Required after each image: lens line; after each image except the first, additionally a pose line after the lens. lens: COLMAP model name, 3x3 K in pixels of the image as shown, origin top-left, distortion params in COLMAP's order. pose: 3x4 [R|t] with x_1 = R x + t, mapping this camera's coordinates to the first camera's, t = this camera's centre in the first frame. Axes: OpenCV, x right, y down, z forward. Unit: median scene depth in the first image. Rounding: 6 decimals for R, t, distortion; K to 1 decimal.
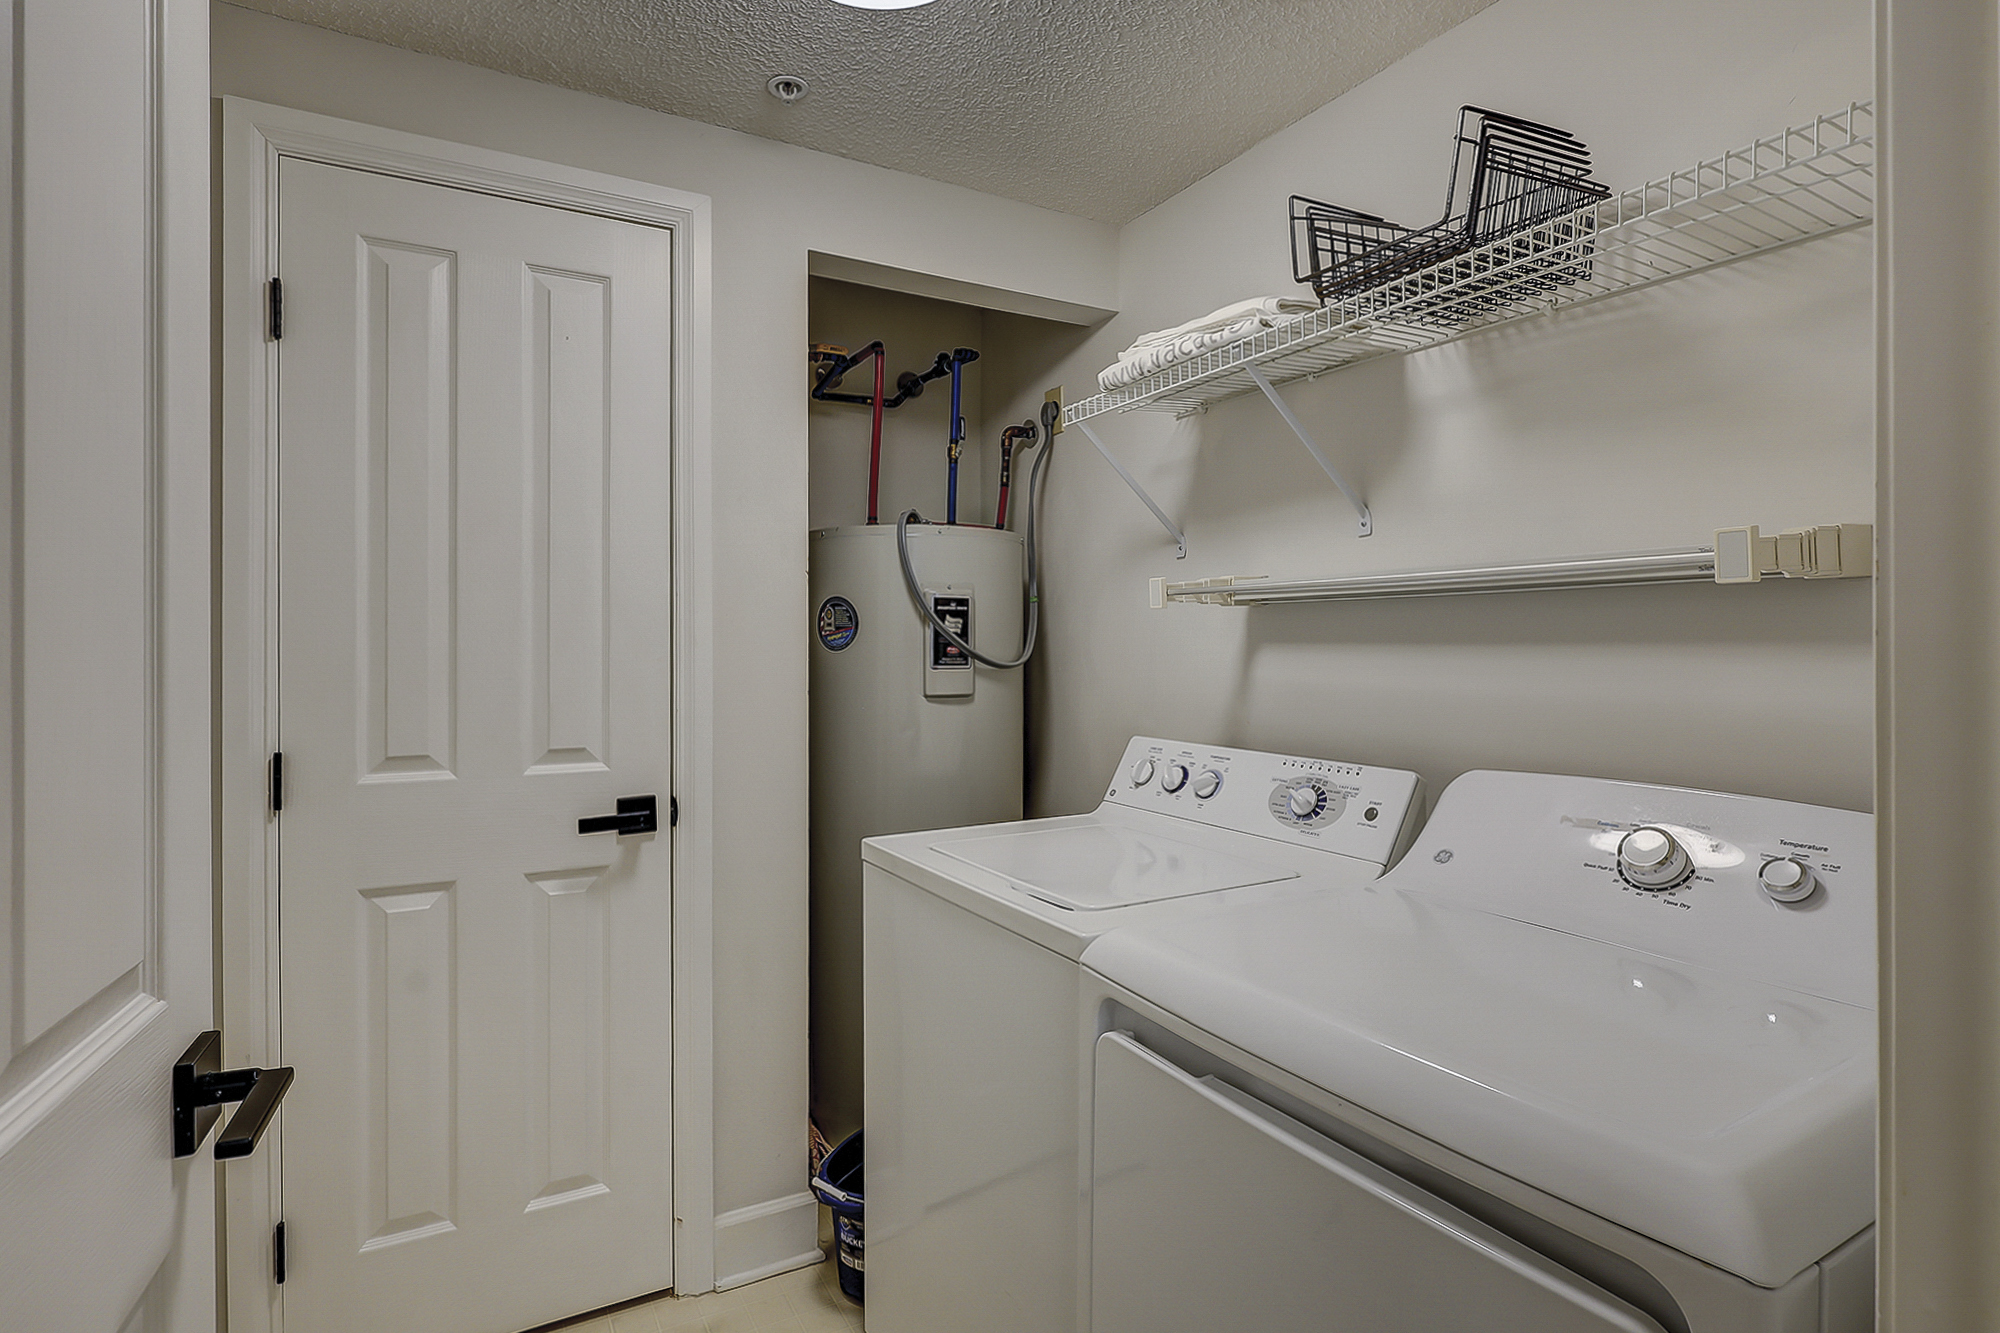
lens RADIAL K [[976.9, 0, 1001.8], [0, 976.9, 659.2], [0, 0, 1]] dist [-0.002081, 0.000125]
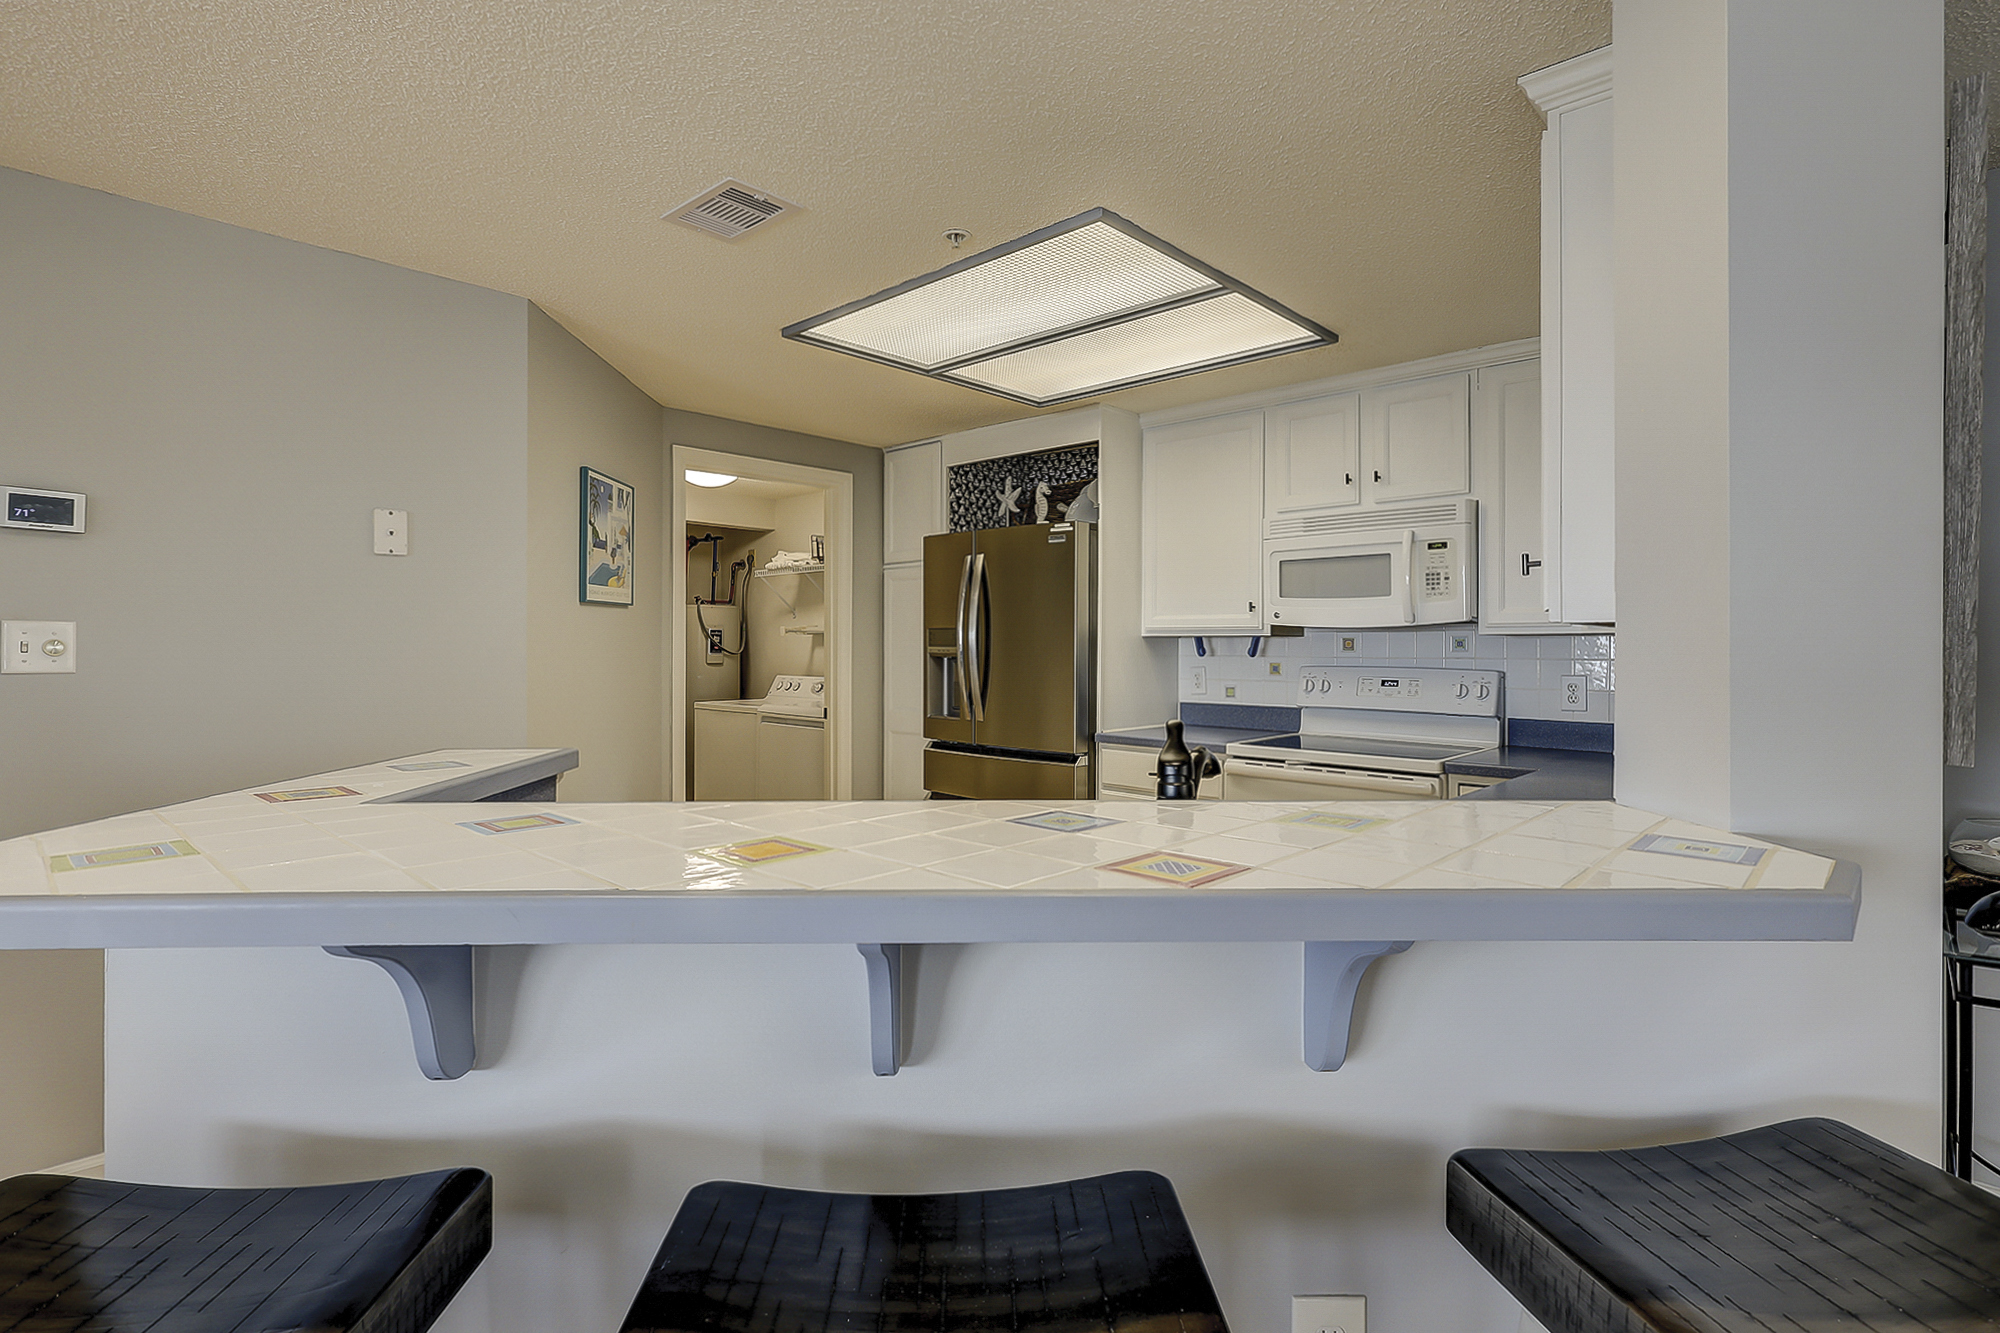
lens RADIAL K [[976.9, 0, 1007.8], [0, 976.9, 660.0], [0, 0, 1]] dist [-0.002081, 0.000125]
pose [[0.954516, 0.001768, 0.298153, -0.087168], [-0.001292, 0.999998, -0.001793, 0.031622], [-0.298156, 0.001327, 0.954516, -2.042936]]
